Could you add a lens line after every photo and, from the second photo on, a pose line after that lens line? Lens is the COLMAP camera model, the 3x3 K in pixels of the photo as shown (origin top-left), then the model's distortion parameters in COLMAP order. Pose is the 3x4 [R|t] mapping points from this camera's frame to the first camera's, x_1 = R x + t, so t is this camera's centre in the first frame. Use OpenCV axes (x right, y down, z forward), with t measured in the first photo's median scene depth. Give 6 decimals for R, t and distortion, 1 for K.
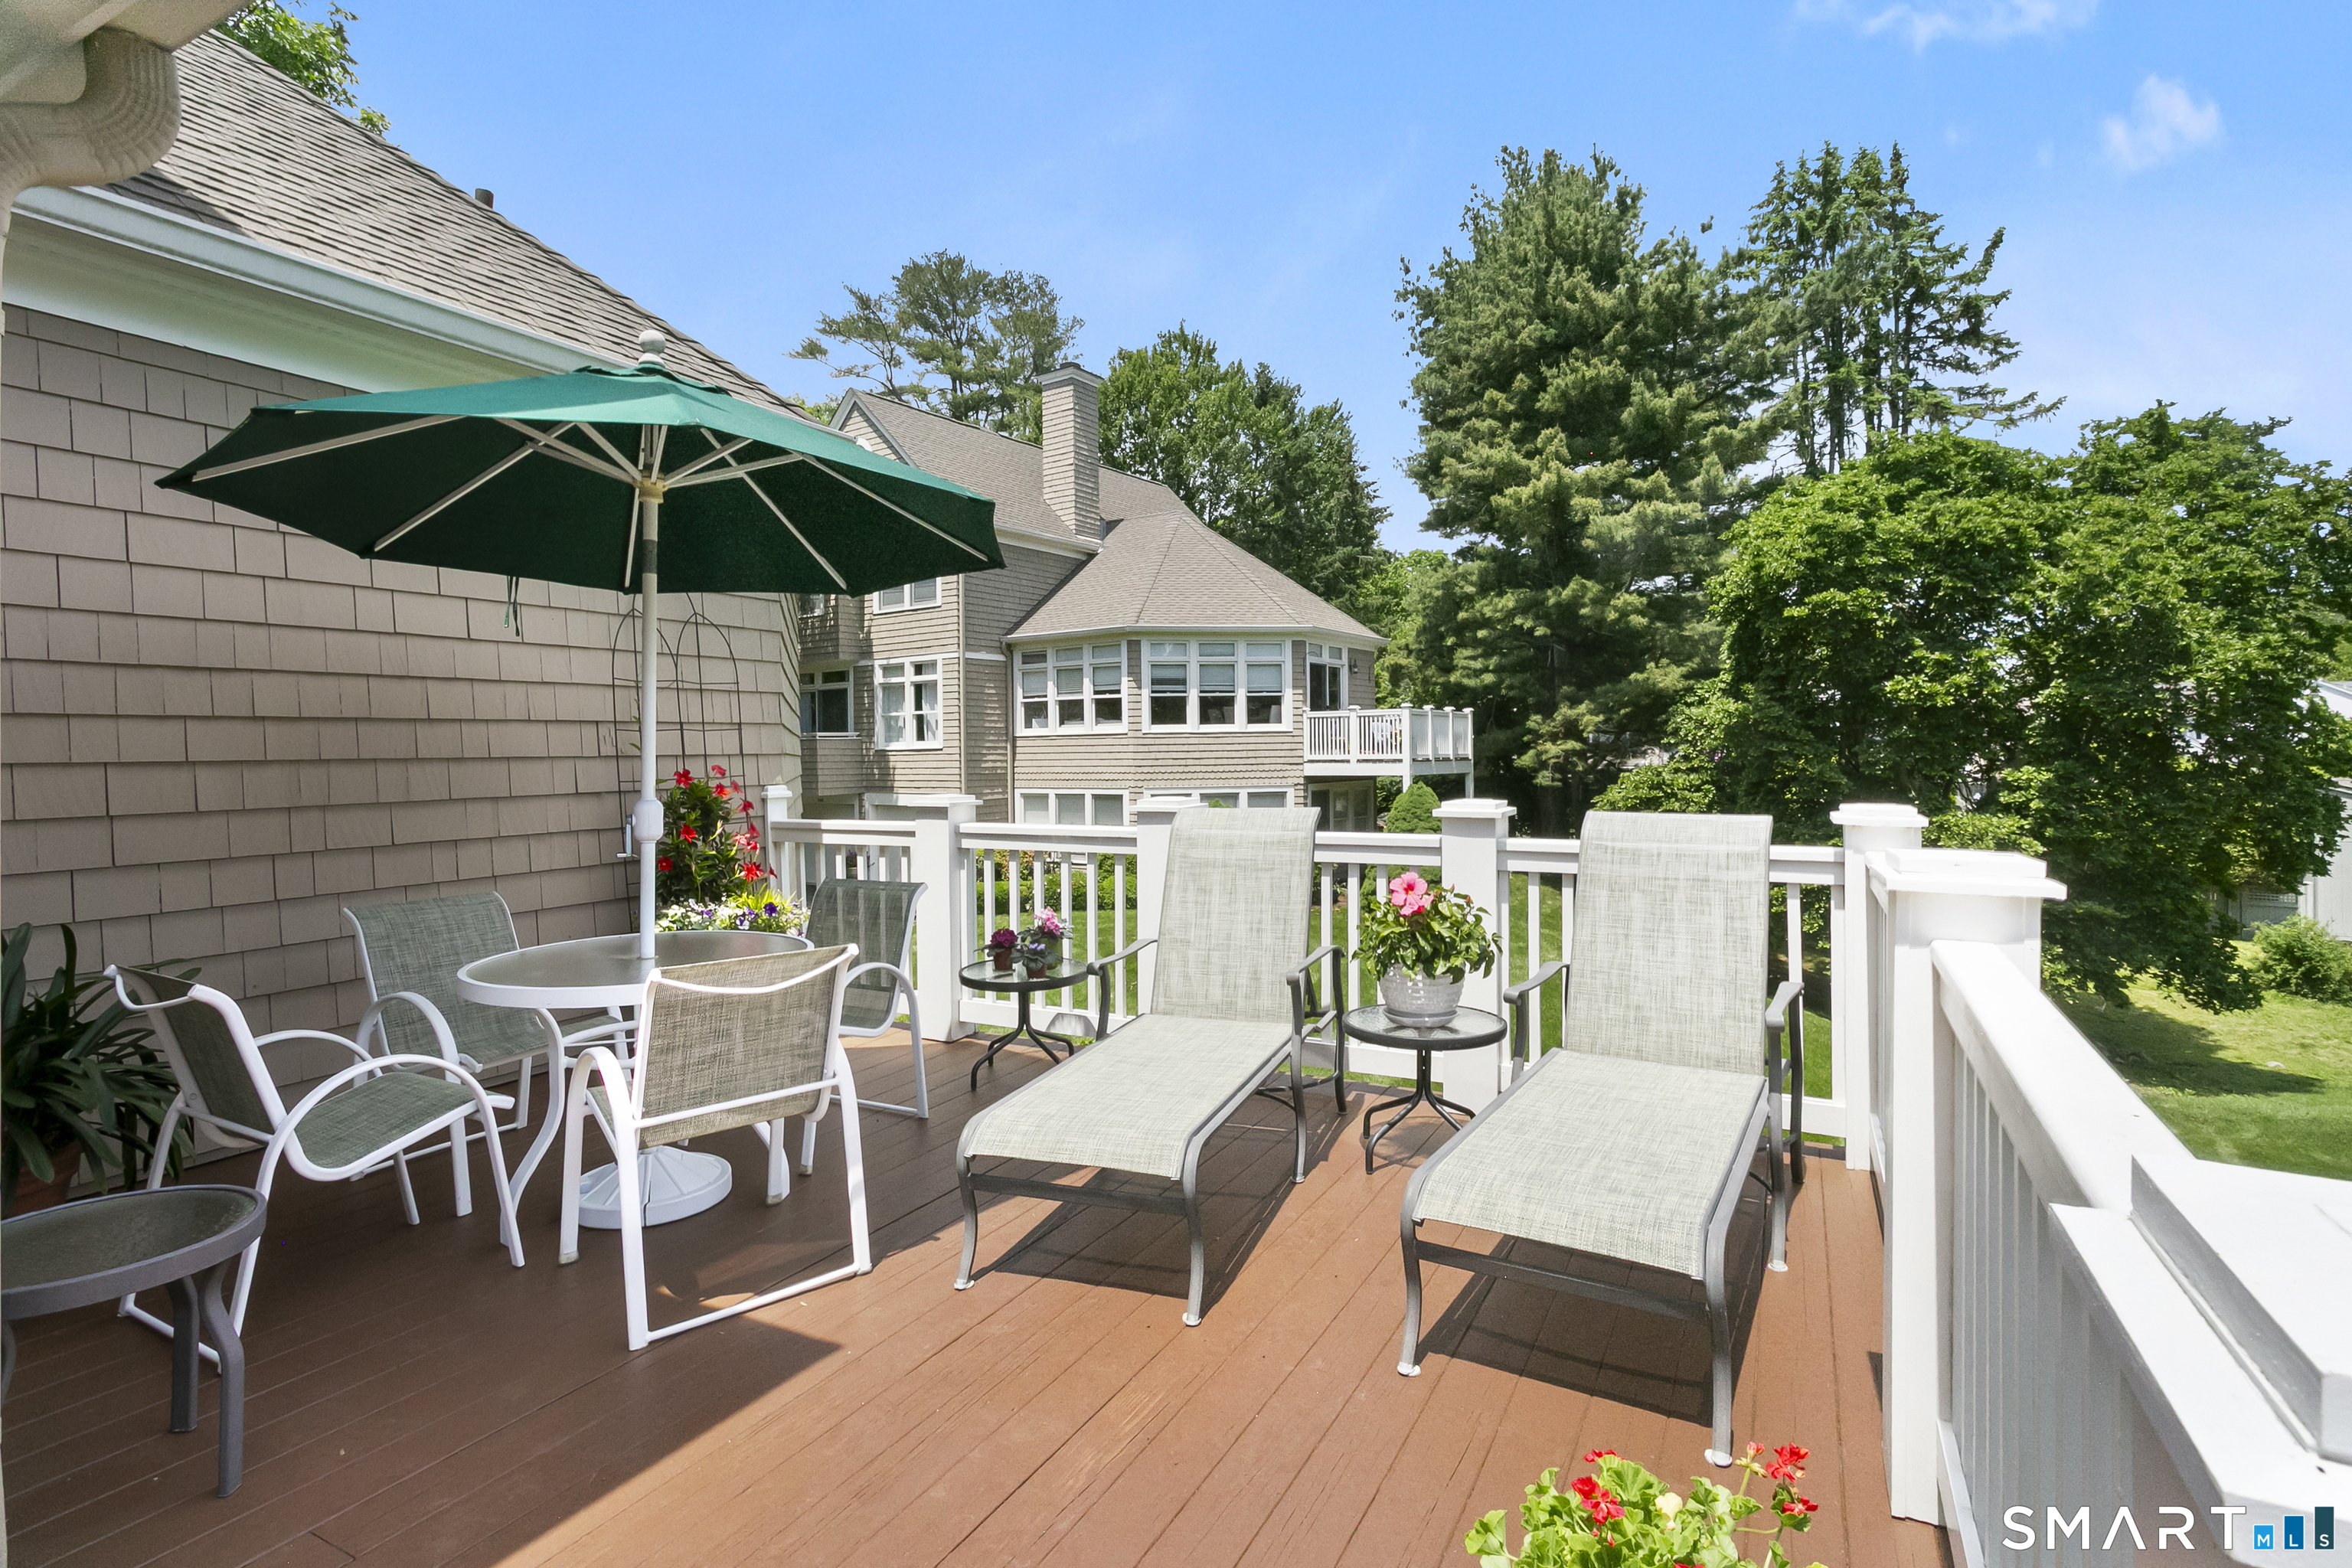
lens RADIAL K [[1159.3, 0, 1178.3], [0, 1159.3, 740.6], [0, 0, 1]] dist [0.000078, 0.001148]
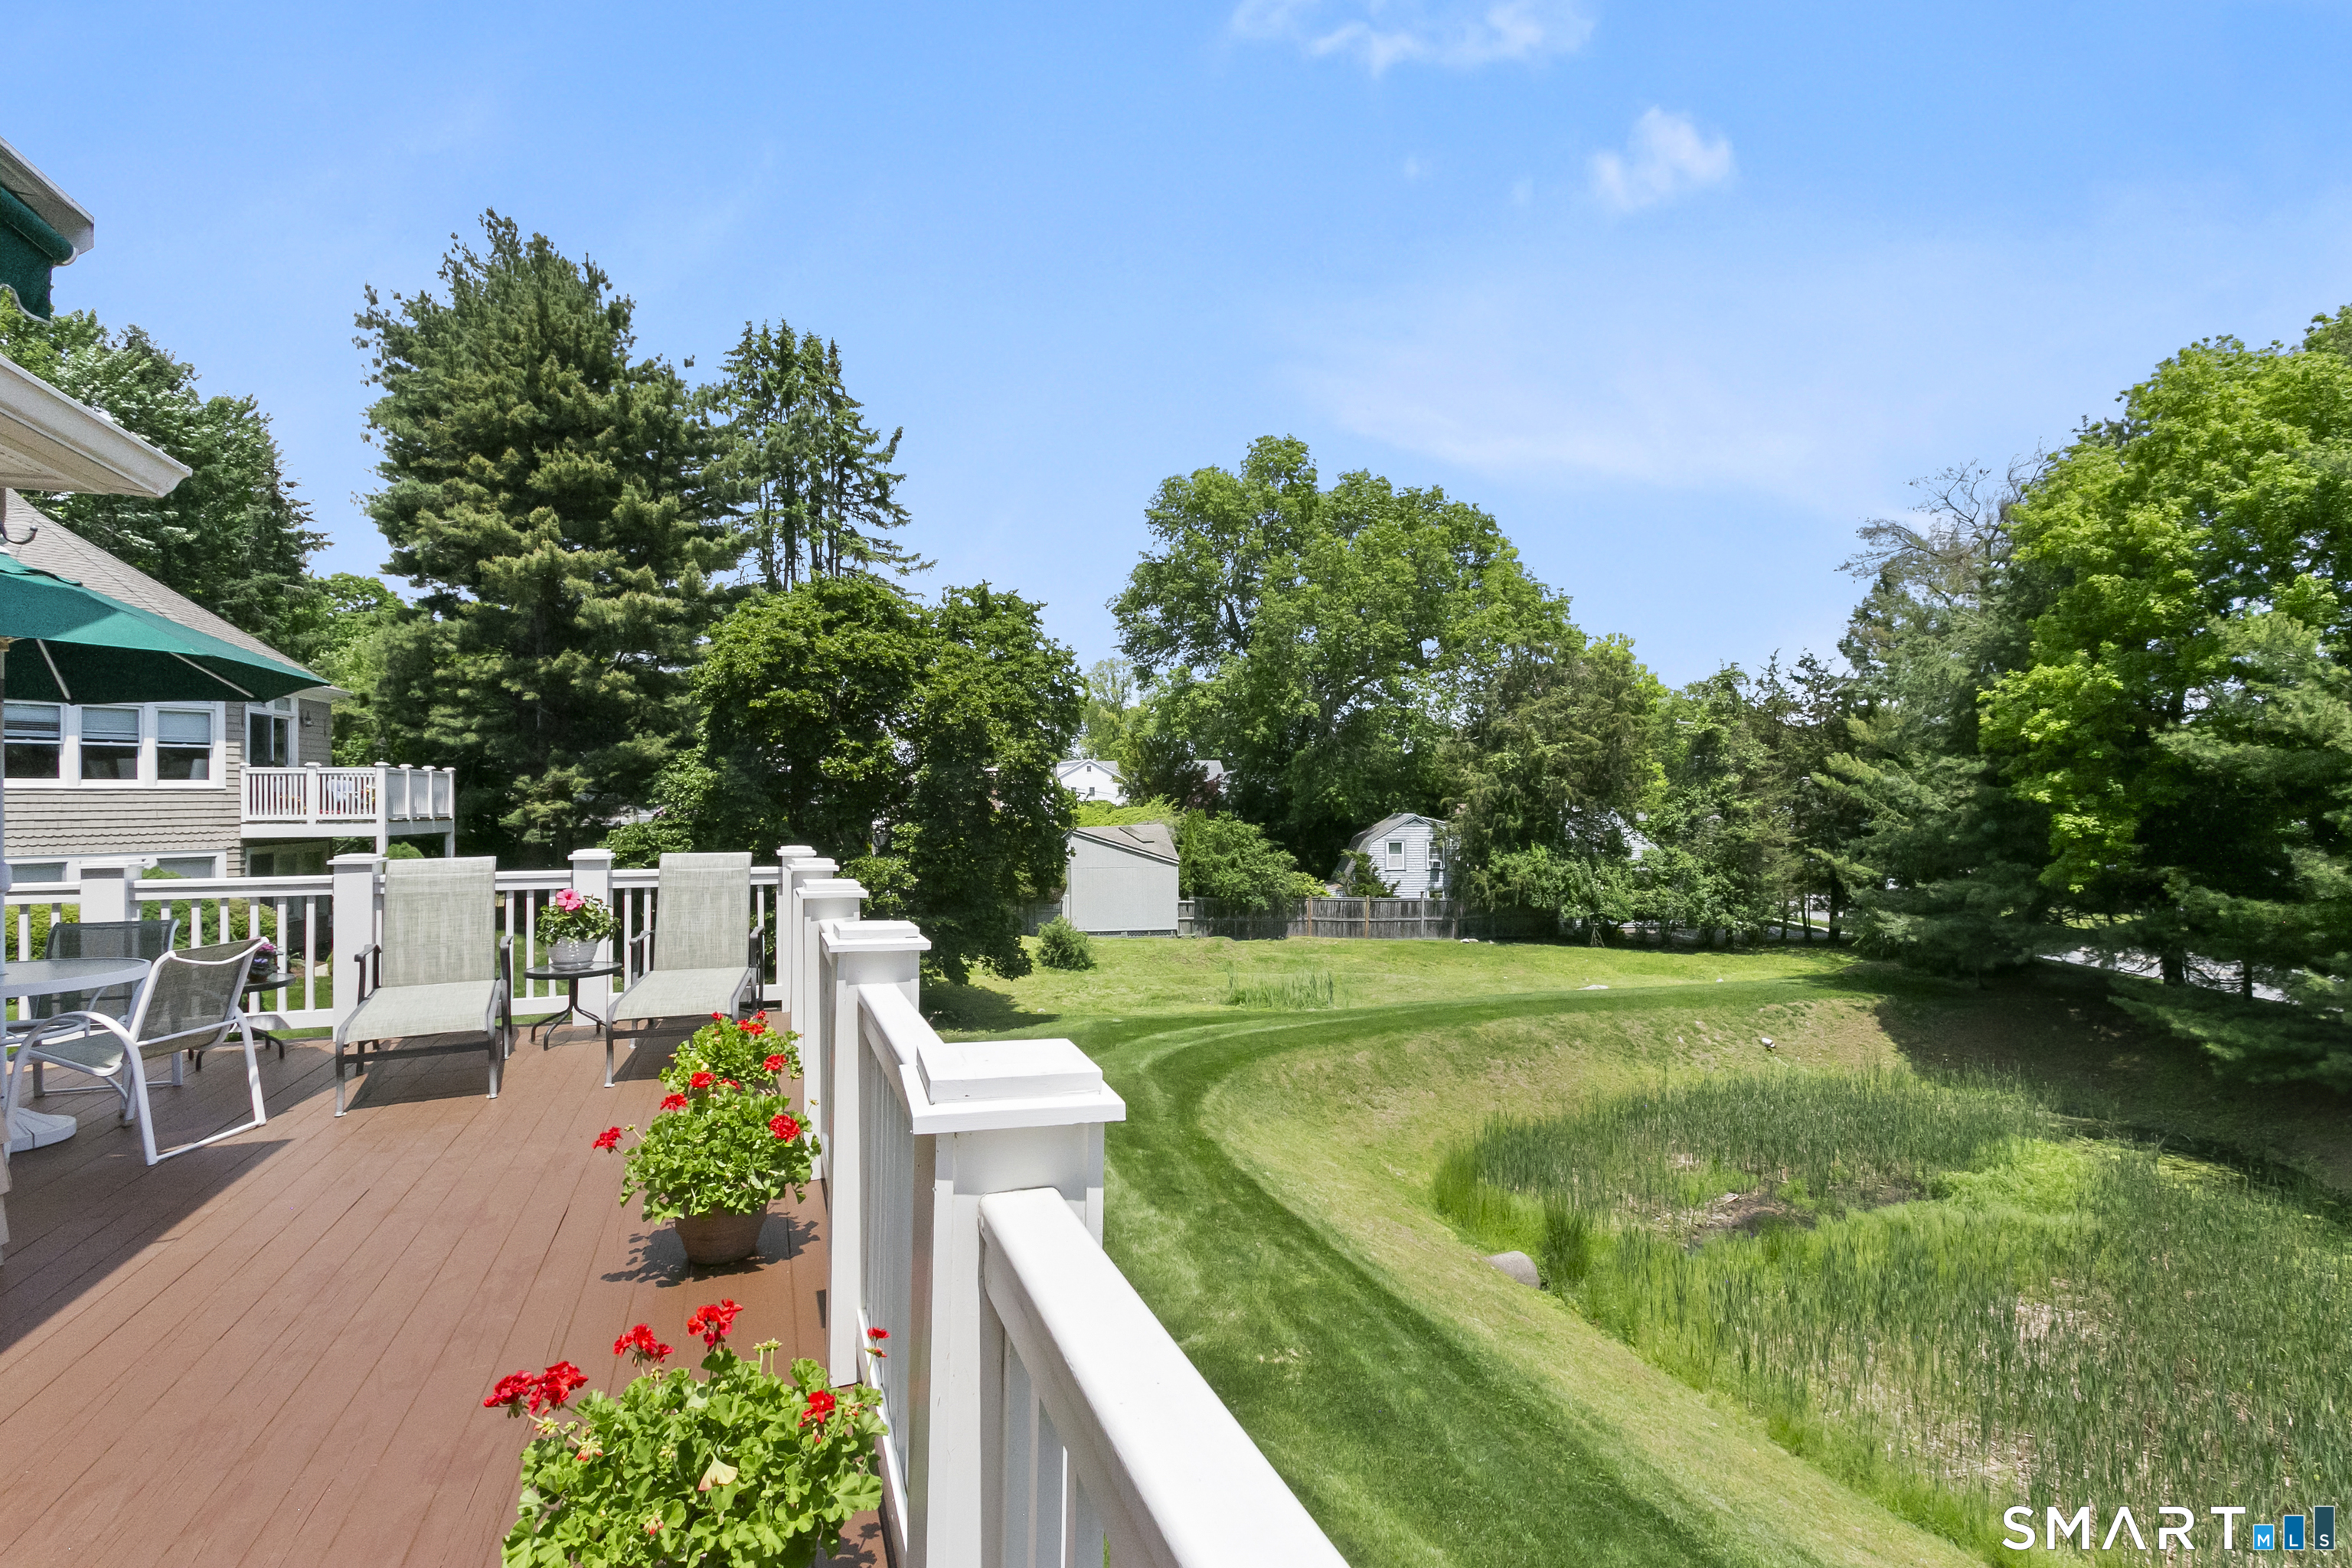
lens RADIAL K [[1137.7, 0, 1168.5], [0, 1137.7, 808.2], [0, 0, 1]] dist [0.001338, 0.000835]
pose [[0.669587, 0.001185, 0.742733, -0.071661], [-0.008570, 0.999944, 0.006131, -0.004851], [-0.742684, -0.010470, 0.669560, -0.131638]]
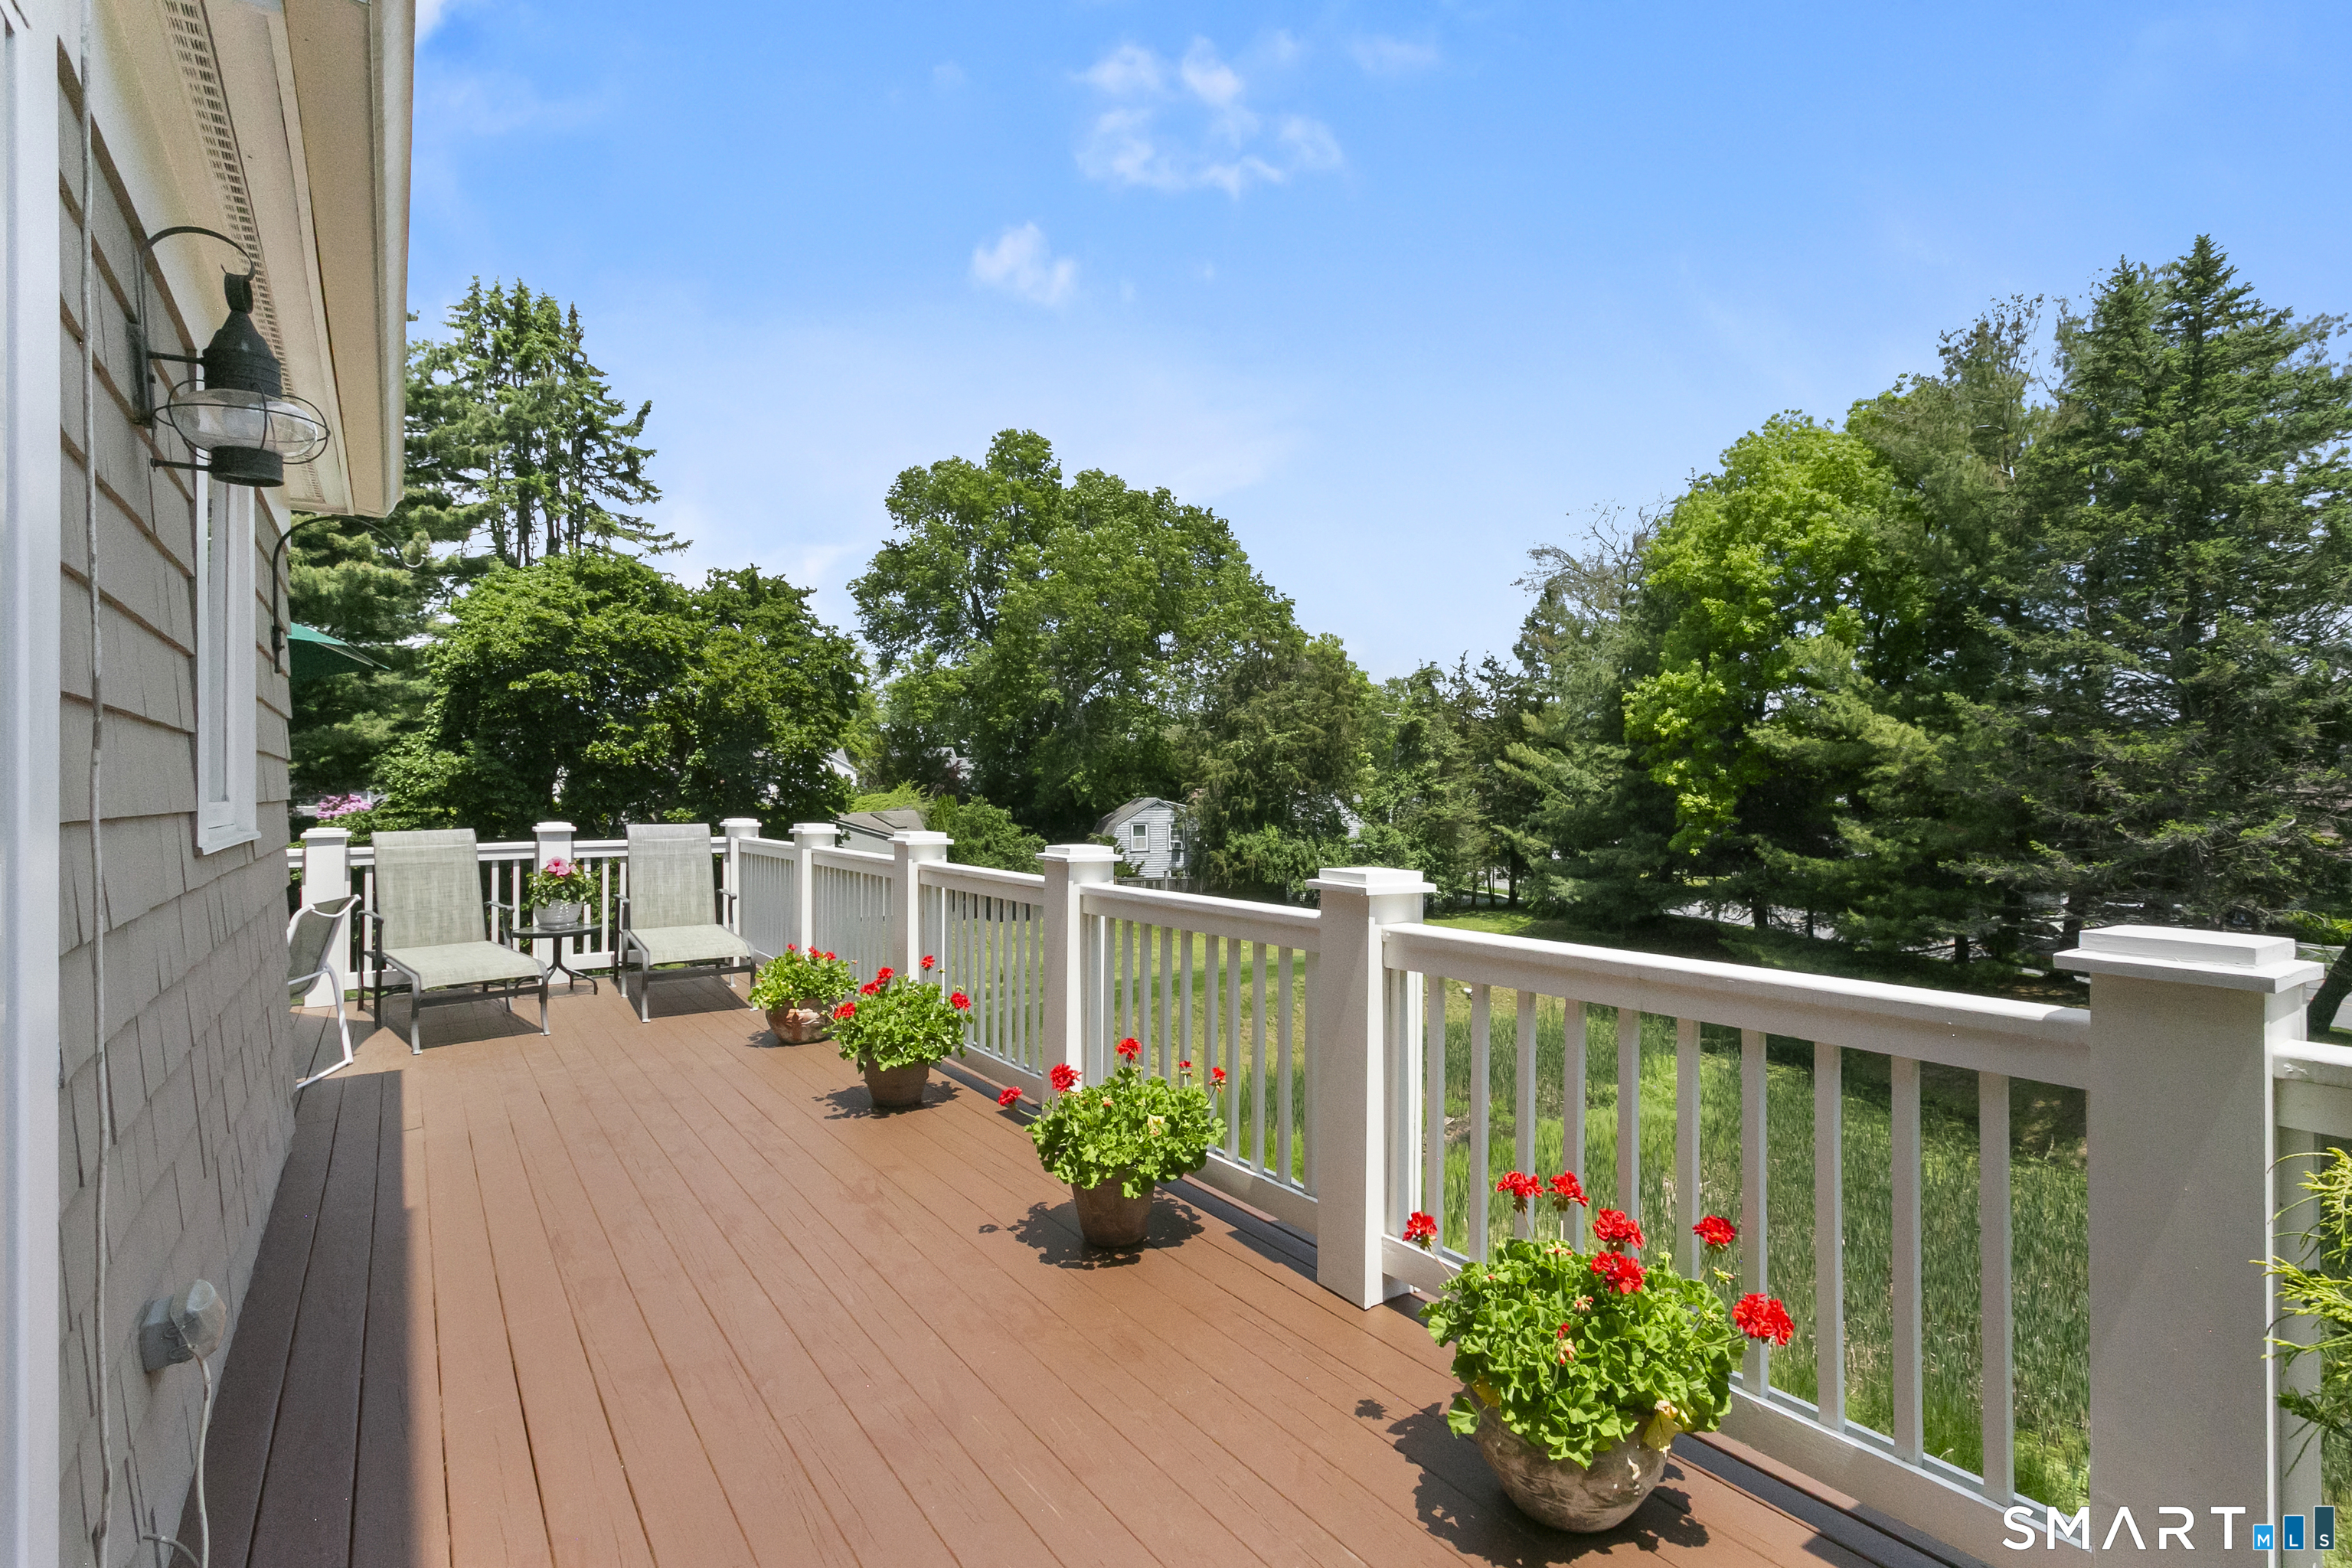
lens RADIAL K [[1134.6, 0, 1176.0], [0, 1134.6, 784.0], [0, 0, 1]] dist [-0.000880, 0.000266]
pose [[0.464451, 0.006291, 0.885576, -0.150591], [-0.003168, 0.999980, -0.005442, -0.001024], [-0.885593, -0.000278, 0.464462, -0.127315]]
